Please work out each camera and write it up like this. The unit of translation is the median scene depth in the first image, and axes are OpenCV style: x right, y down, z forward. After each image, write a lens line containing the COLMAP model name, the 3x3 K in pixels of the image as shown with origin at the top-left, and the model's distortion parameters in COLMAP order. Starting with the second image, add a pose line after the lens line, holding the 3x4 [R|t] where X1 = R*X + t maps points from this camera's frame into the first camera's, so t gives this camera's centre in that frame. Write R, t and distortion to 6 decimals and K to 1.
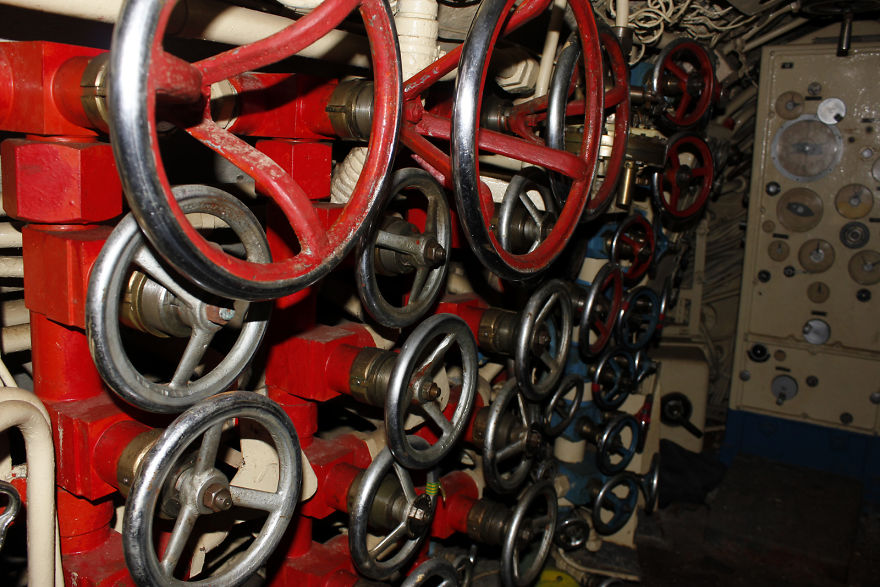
lens RADIAL K [[748.2, 0, 440.0], [0, 748.2, 293.5], [0, 0, 1]] dist [-0.165914, 0.168307]
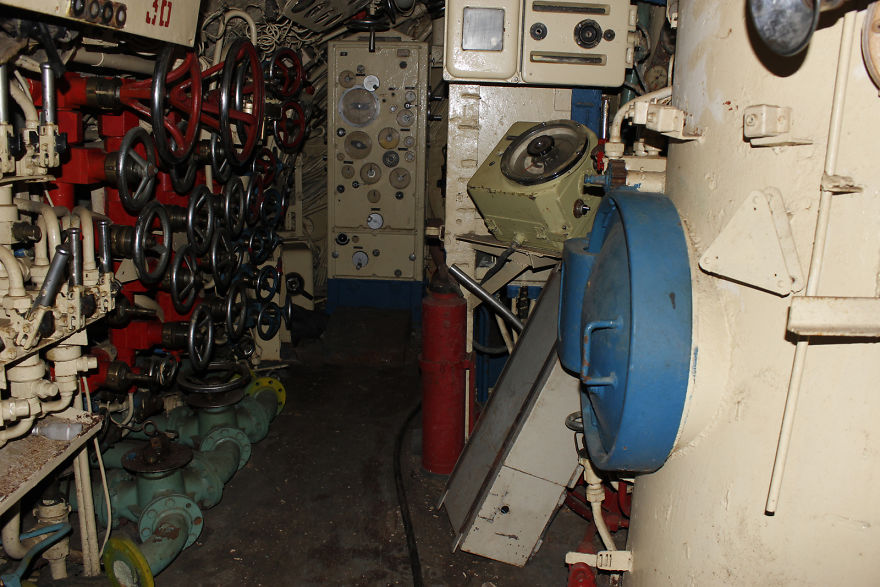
lens RADIAL K [[748.2, 0, 440.0], [0, 748.2, 293.5], [0, 0, 1]] dist [-0.165914, 0.168307]
pose [[0.857702, -0.117665, 0.500502, -0.198802], [0.089692, 0.992776, 0.079693, 0.092883], [-0.506263, -0.023461, 0.862060, -0.492593]]
